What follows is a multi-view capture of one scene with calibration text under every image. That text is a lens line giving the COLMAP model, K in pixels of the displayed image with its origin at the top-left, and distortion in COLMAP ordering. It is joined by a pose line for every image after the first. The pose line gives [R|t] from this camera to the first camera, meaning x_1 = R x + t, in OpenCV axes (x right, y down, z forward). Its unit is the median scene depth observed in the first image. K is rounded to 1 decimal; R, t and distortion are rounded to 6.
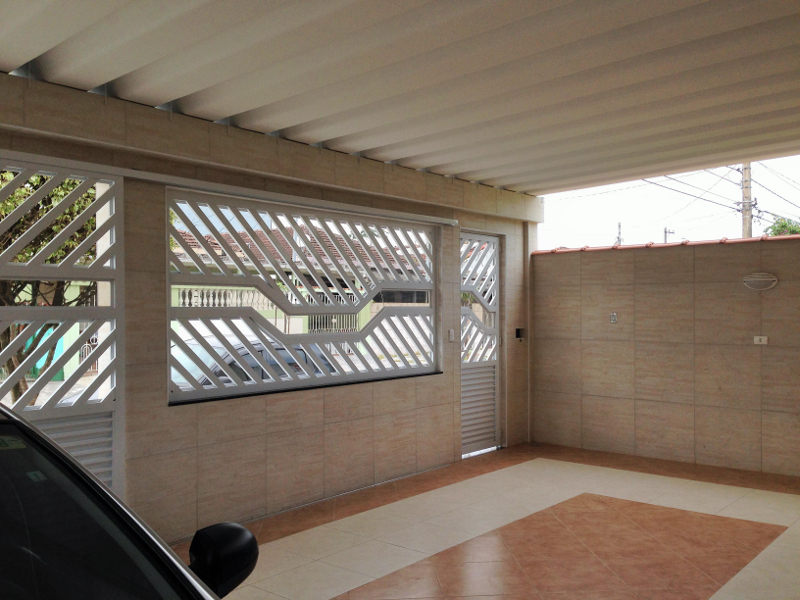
lens RADIAL K [[734.8, 0, 412.1], [0, 734.8, 299.3], [0, 0, 1]] dist [0.083887, -0.000169]
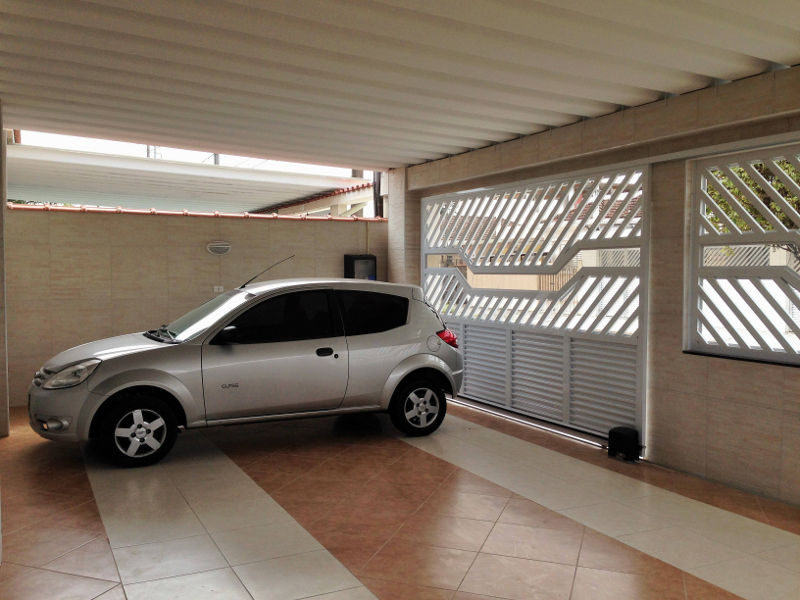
lens RADIAL K [[734.8, 0, 412.1], [0, 734.8, 299.3], [0, 0, 1]] dist [0.083887, -0.000169]
pose [[-0.379627, 0.043964, -0.924094, 0.906190], [0.011464, 0.999017, 0.042818, 0.006833], [0.925068, 0.005661, -0.379758, 1.060858]]
